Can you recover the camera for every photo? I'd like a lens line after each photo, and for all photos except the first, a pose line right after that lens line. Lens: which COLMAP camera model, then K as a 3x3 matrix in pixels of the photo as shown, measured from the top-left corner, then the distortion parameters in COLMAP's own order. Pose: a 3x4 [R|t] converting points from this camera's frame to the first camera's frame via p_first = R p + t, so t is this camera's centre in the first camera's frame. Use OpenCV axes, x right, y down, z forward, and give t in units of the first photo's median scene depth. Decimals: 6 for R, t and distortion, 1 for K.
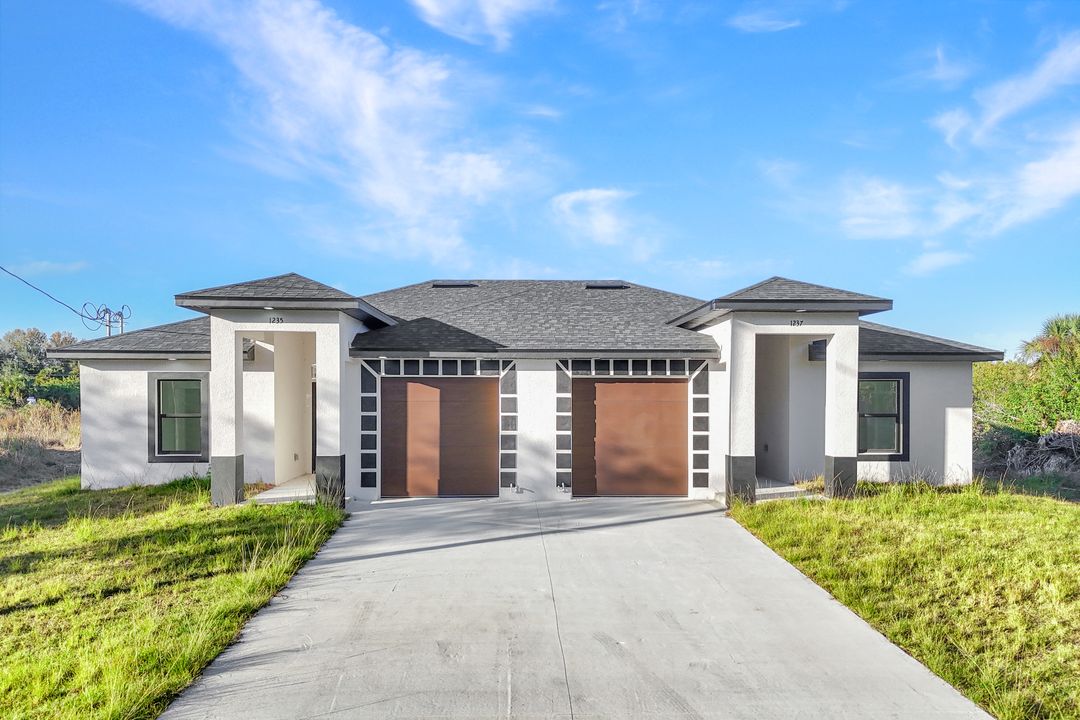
lens RADIAL K [[765.5, 0, 540.0], [0, 765.5, 360.0], [0, 0, 1]] dist [0.036388, -0.003384]
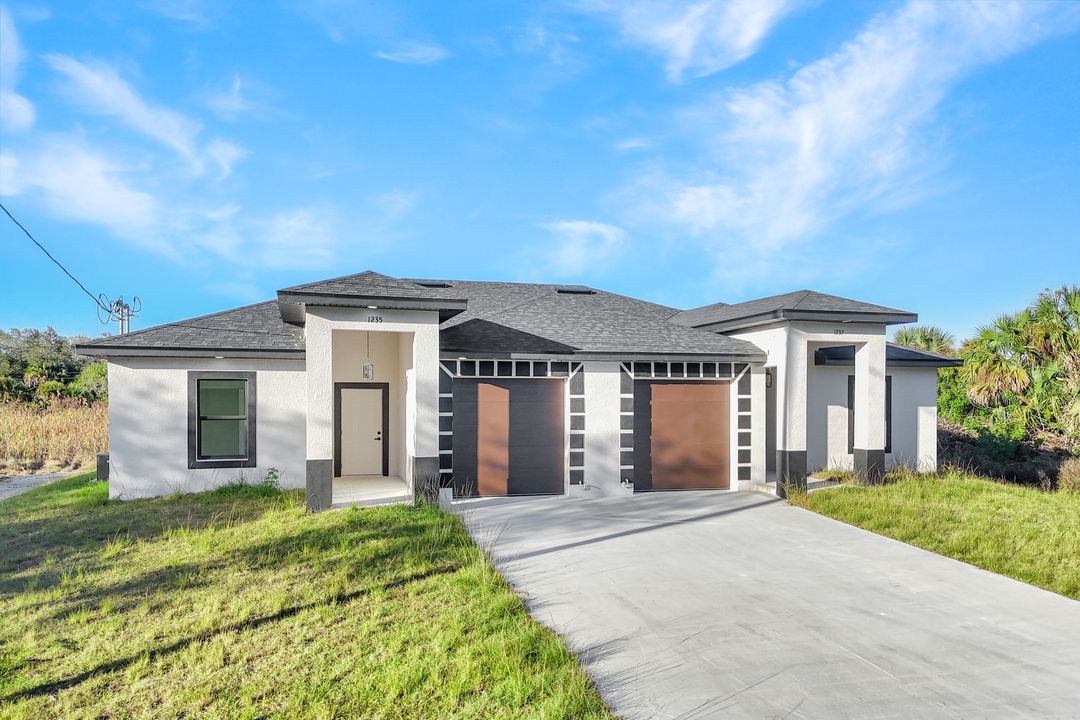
lens RADIAL K [[765.5, 0, 540.0], [0, 765.5, 360.0], [0, 0, 1]] dist [0.036388, -0.003384]
pose [[0.972079, 0.010253, 0.234428, -0.332693], [-0.010193, 0.999947, -0.001471, -0.000645], [-0.234431, -0.000959, 0.972132, 0.002967]]
